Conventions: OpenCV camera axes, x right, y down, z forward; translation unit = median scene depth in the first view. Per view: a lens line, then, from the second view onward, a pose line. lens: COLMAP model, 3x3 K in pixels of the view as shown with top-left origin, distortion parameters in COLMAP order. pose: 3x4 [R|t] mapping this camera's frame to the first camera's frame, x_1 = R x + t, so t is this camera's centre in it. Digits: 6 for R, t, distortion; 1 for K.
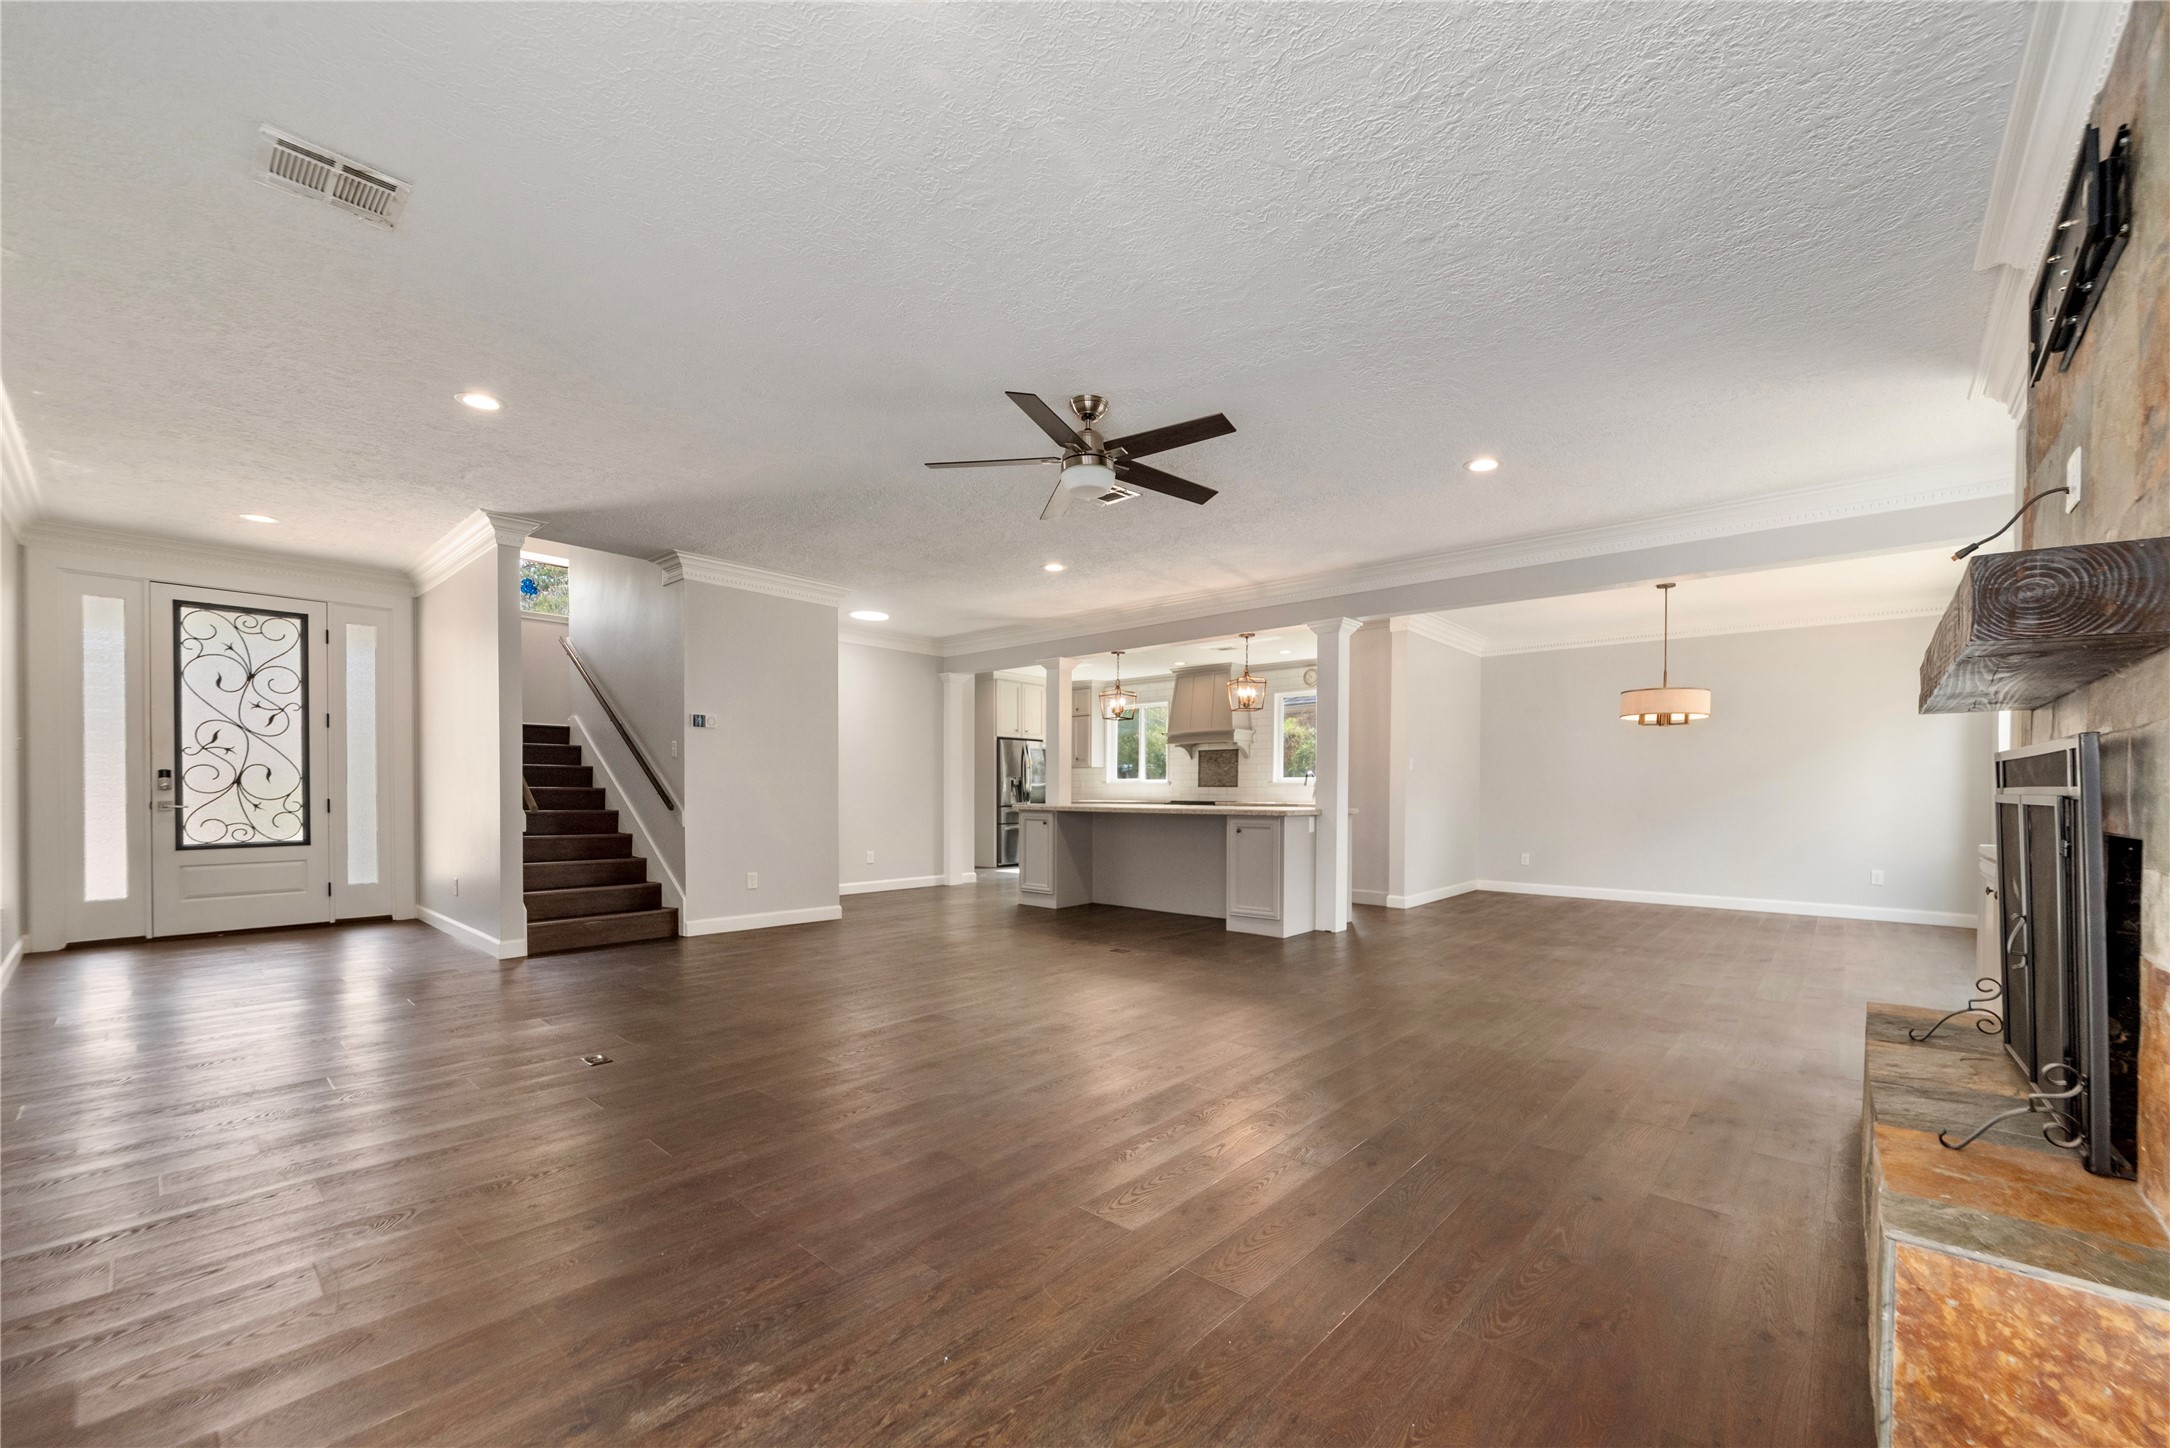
lens RADIAL K [[842.8, 0, 1088.1], [0, 842.8, 804.0], [0, 0, 1]] dist [-0.001236, -0.000049]
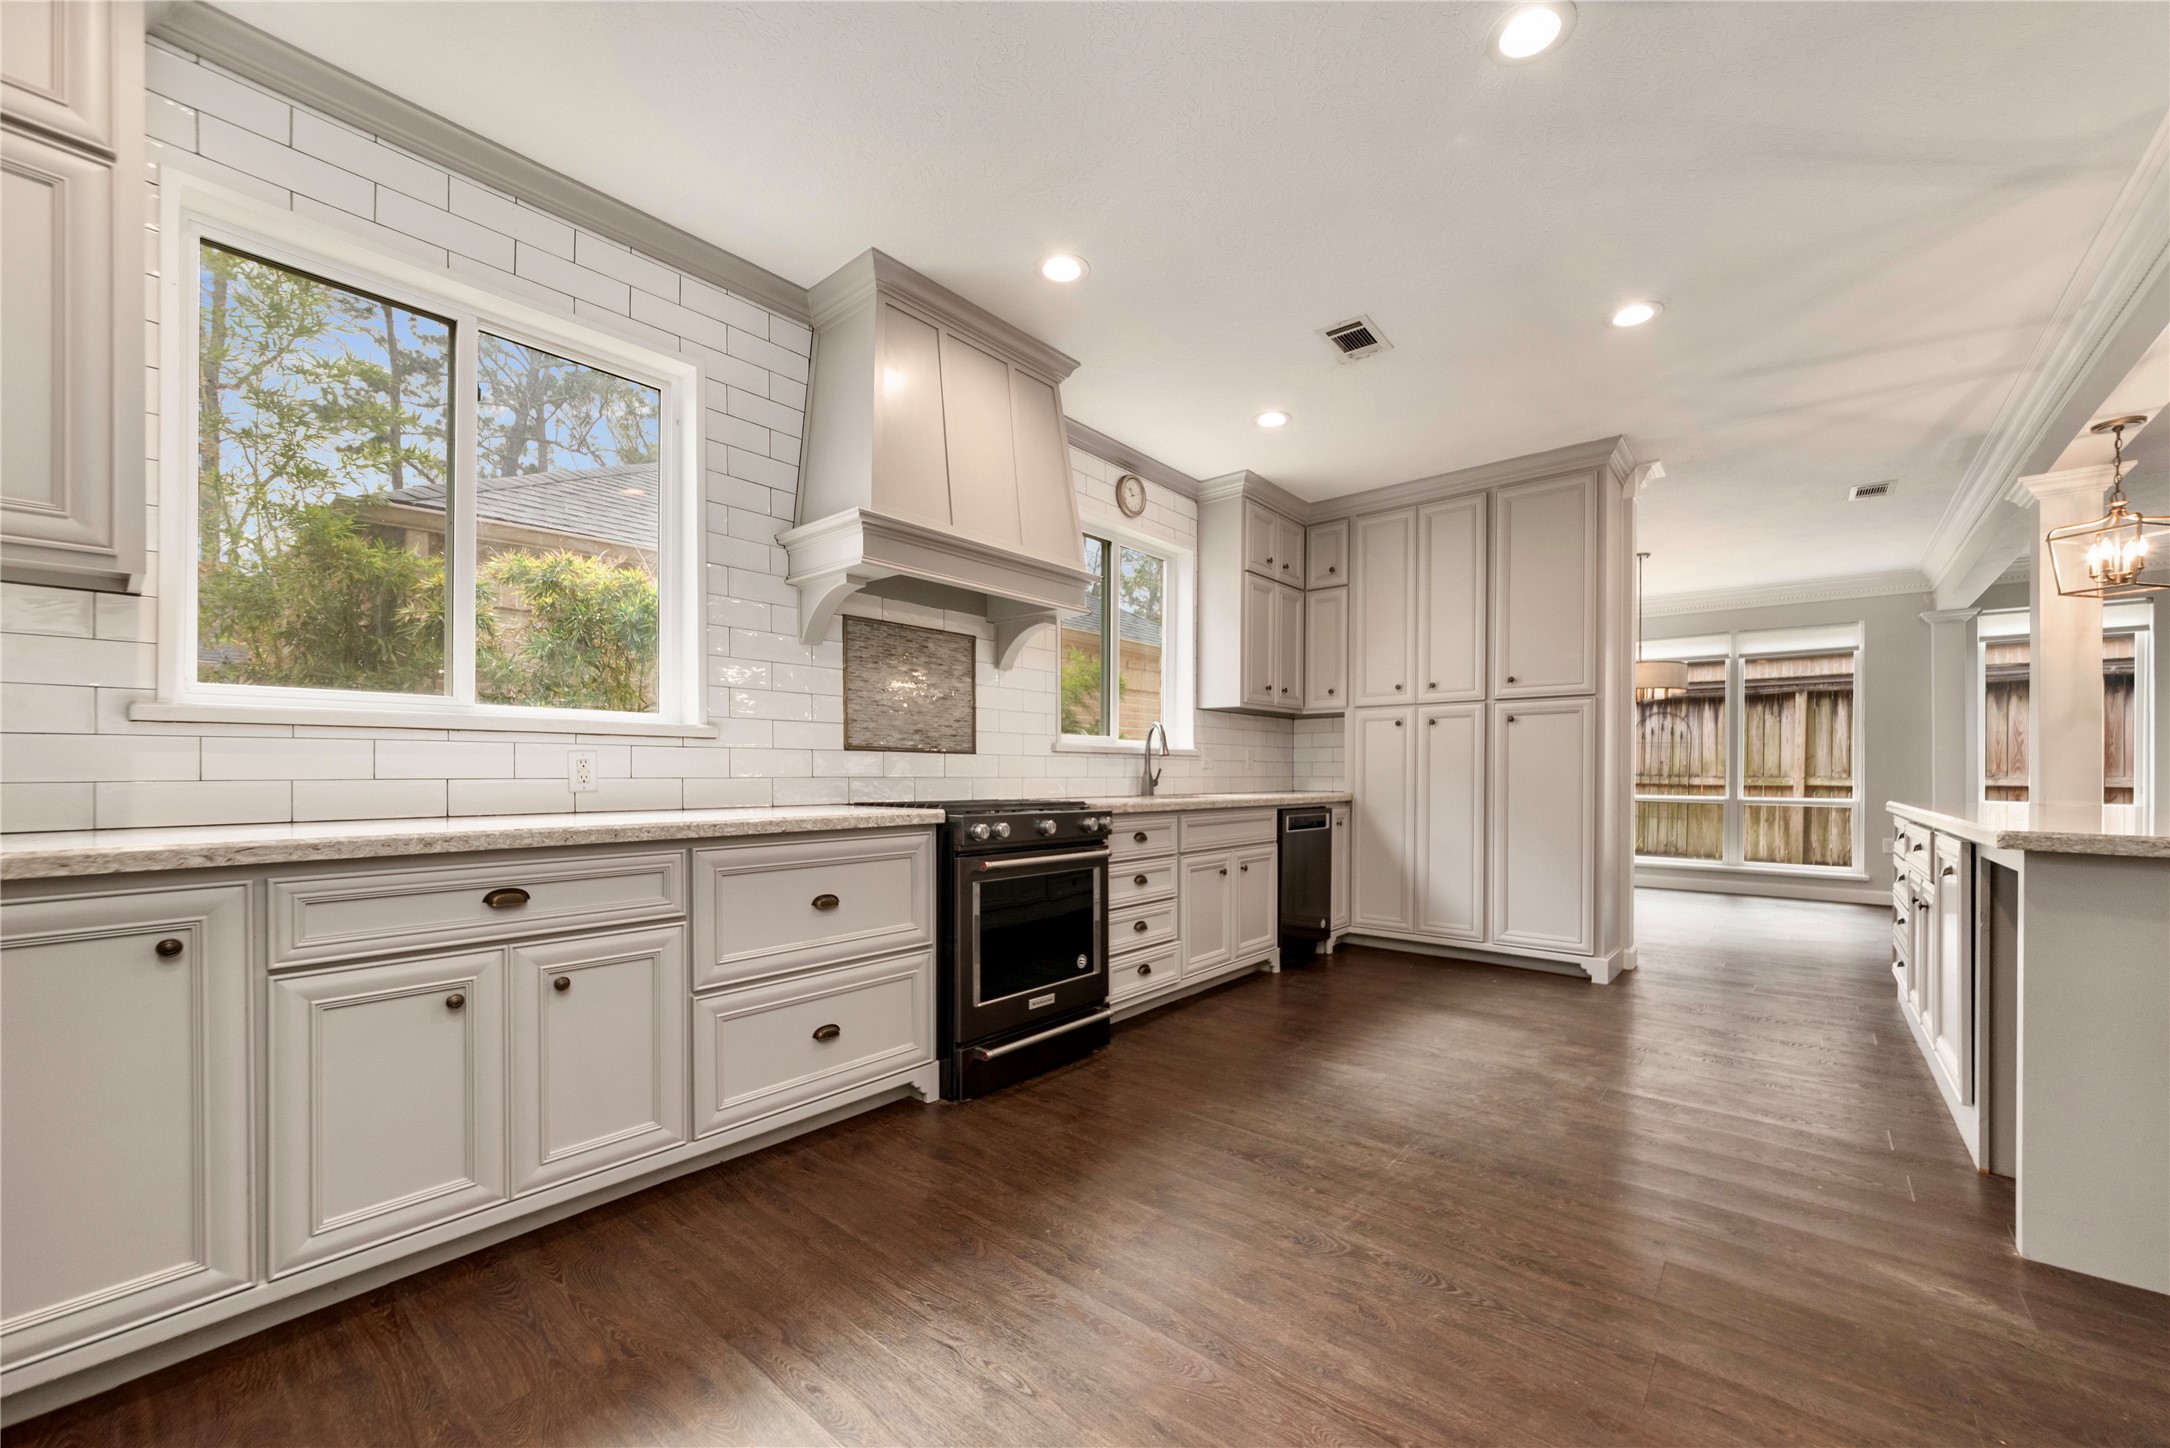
lens RADIAL K [[844.5, 0, 1090.7], [0, 844.5, 777.7], [0, 0, 1]] dist [0.000875, -0.012134]
pose [[-0.035347, -0.007733, 0.999345, -0.268917], [0.014686, 0.999858, 0.008256, -0.024132], [-0.999267, 0.014968, -0.035229, 1.768436]]
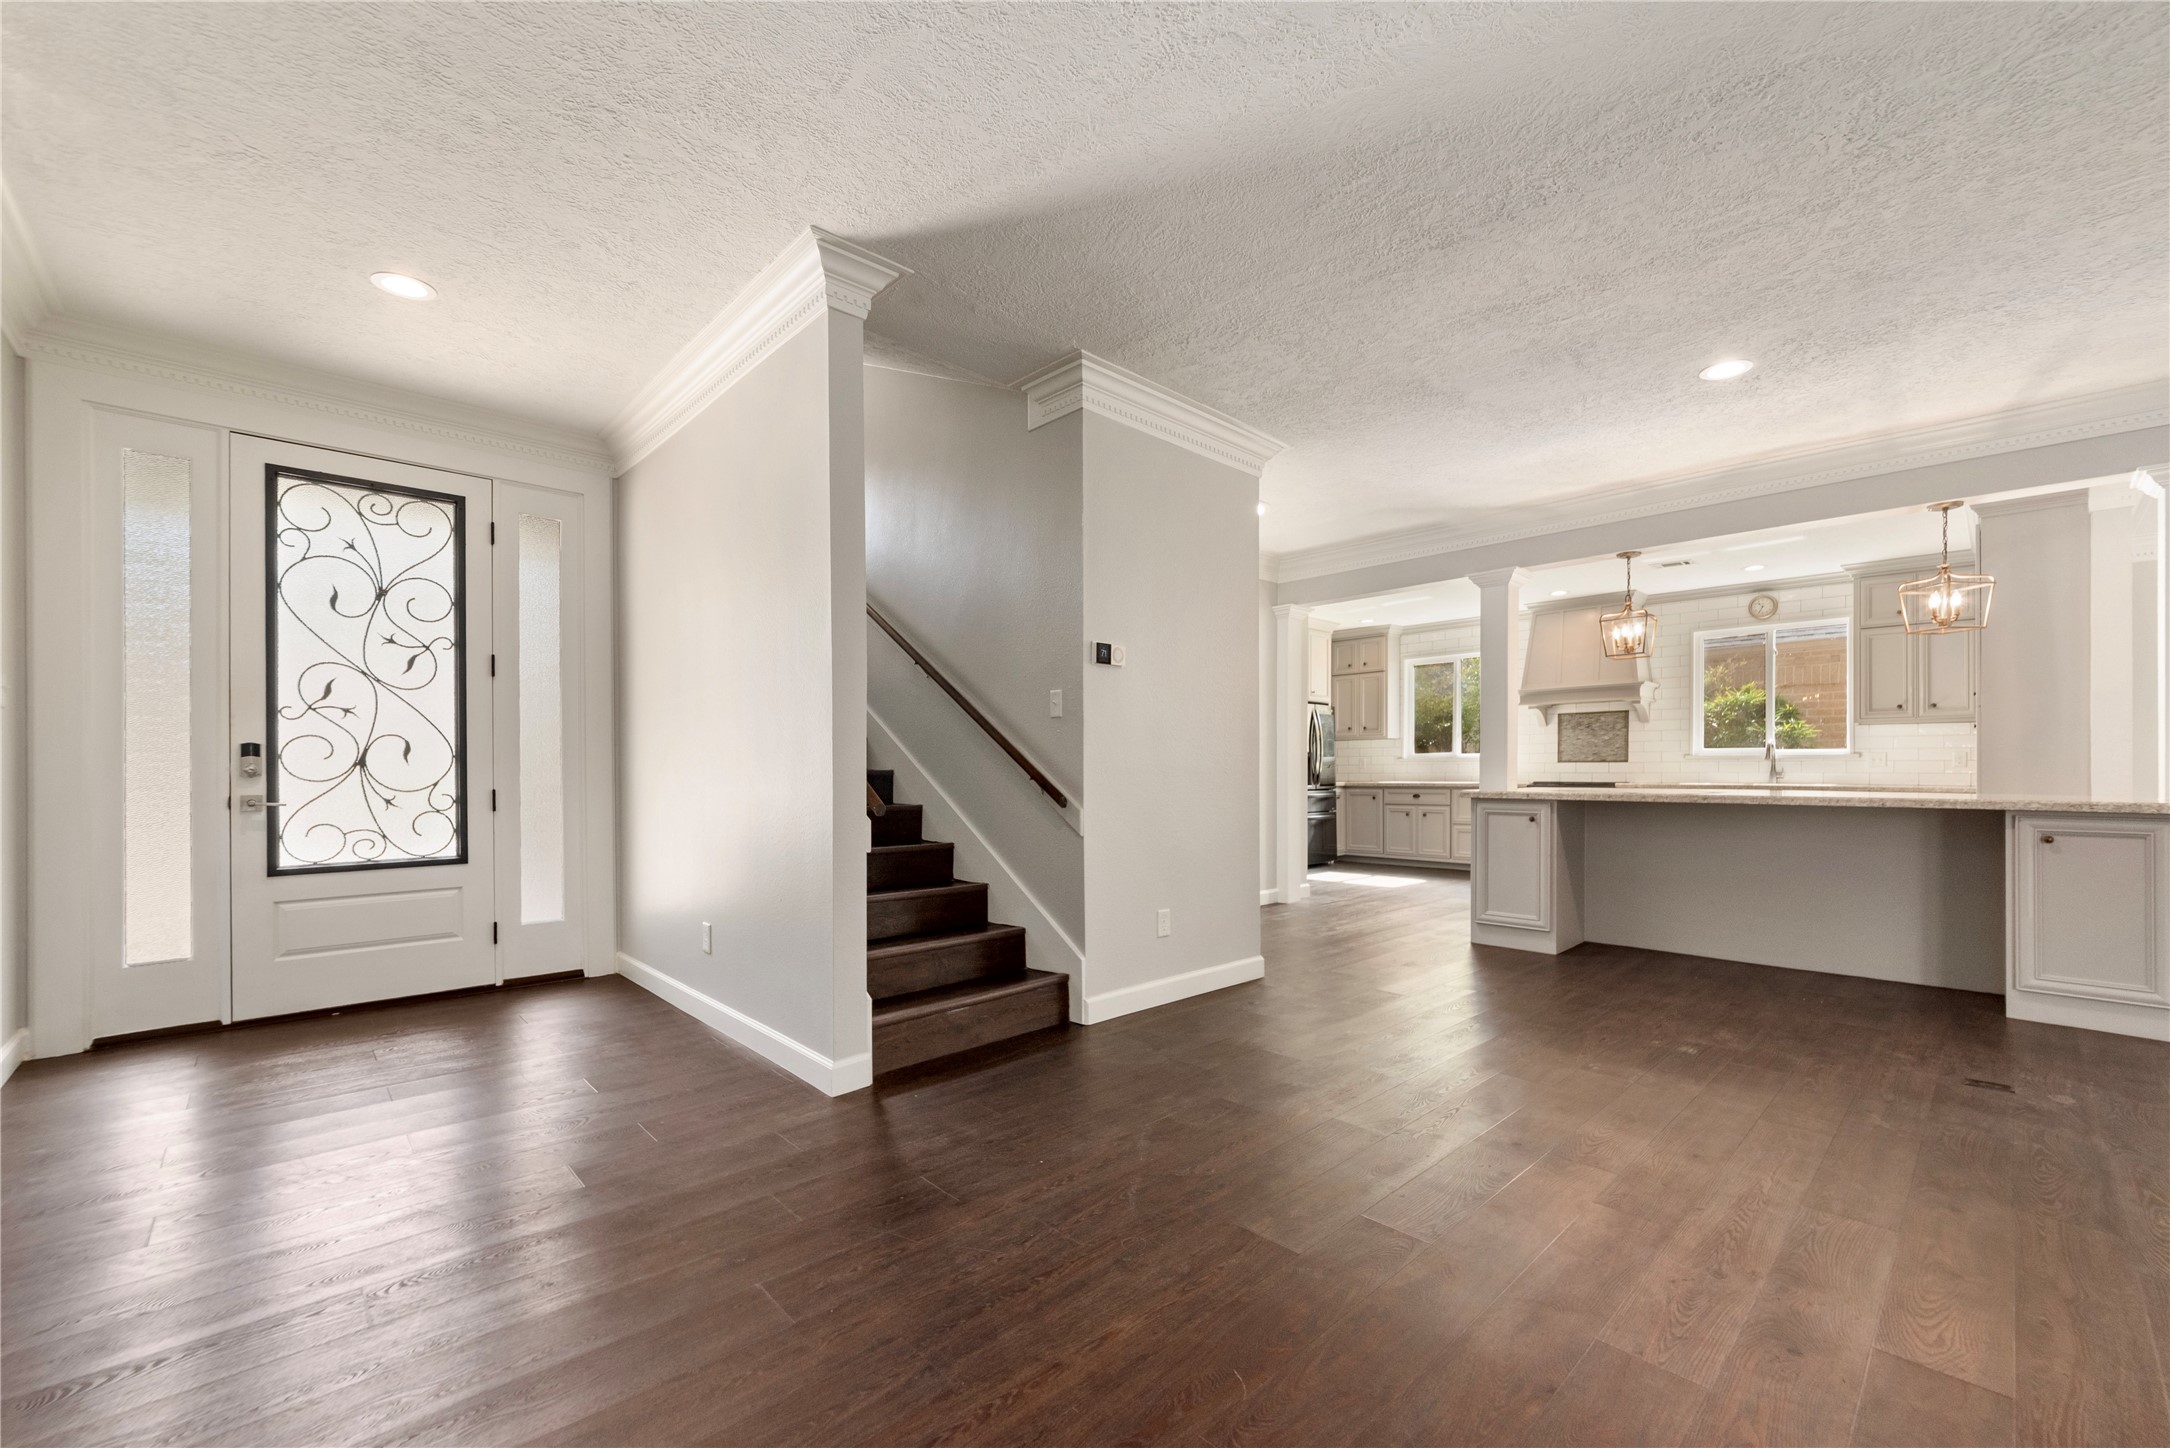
lens RADIAL K [[877.7, 0, 1099.1], [0, 877.7, 772.9], [0, 0, 1]] dist [-0.004473, -0.000093]
pose [[0.997596, -0.005321, -0.069099, -0.417626], [0.004626, 0.999937, -0.010213, -0.009898], [0.069149, 0.009868, 0.997558, 0.389476]]
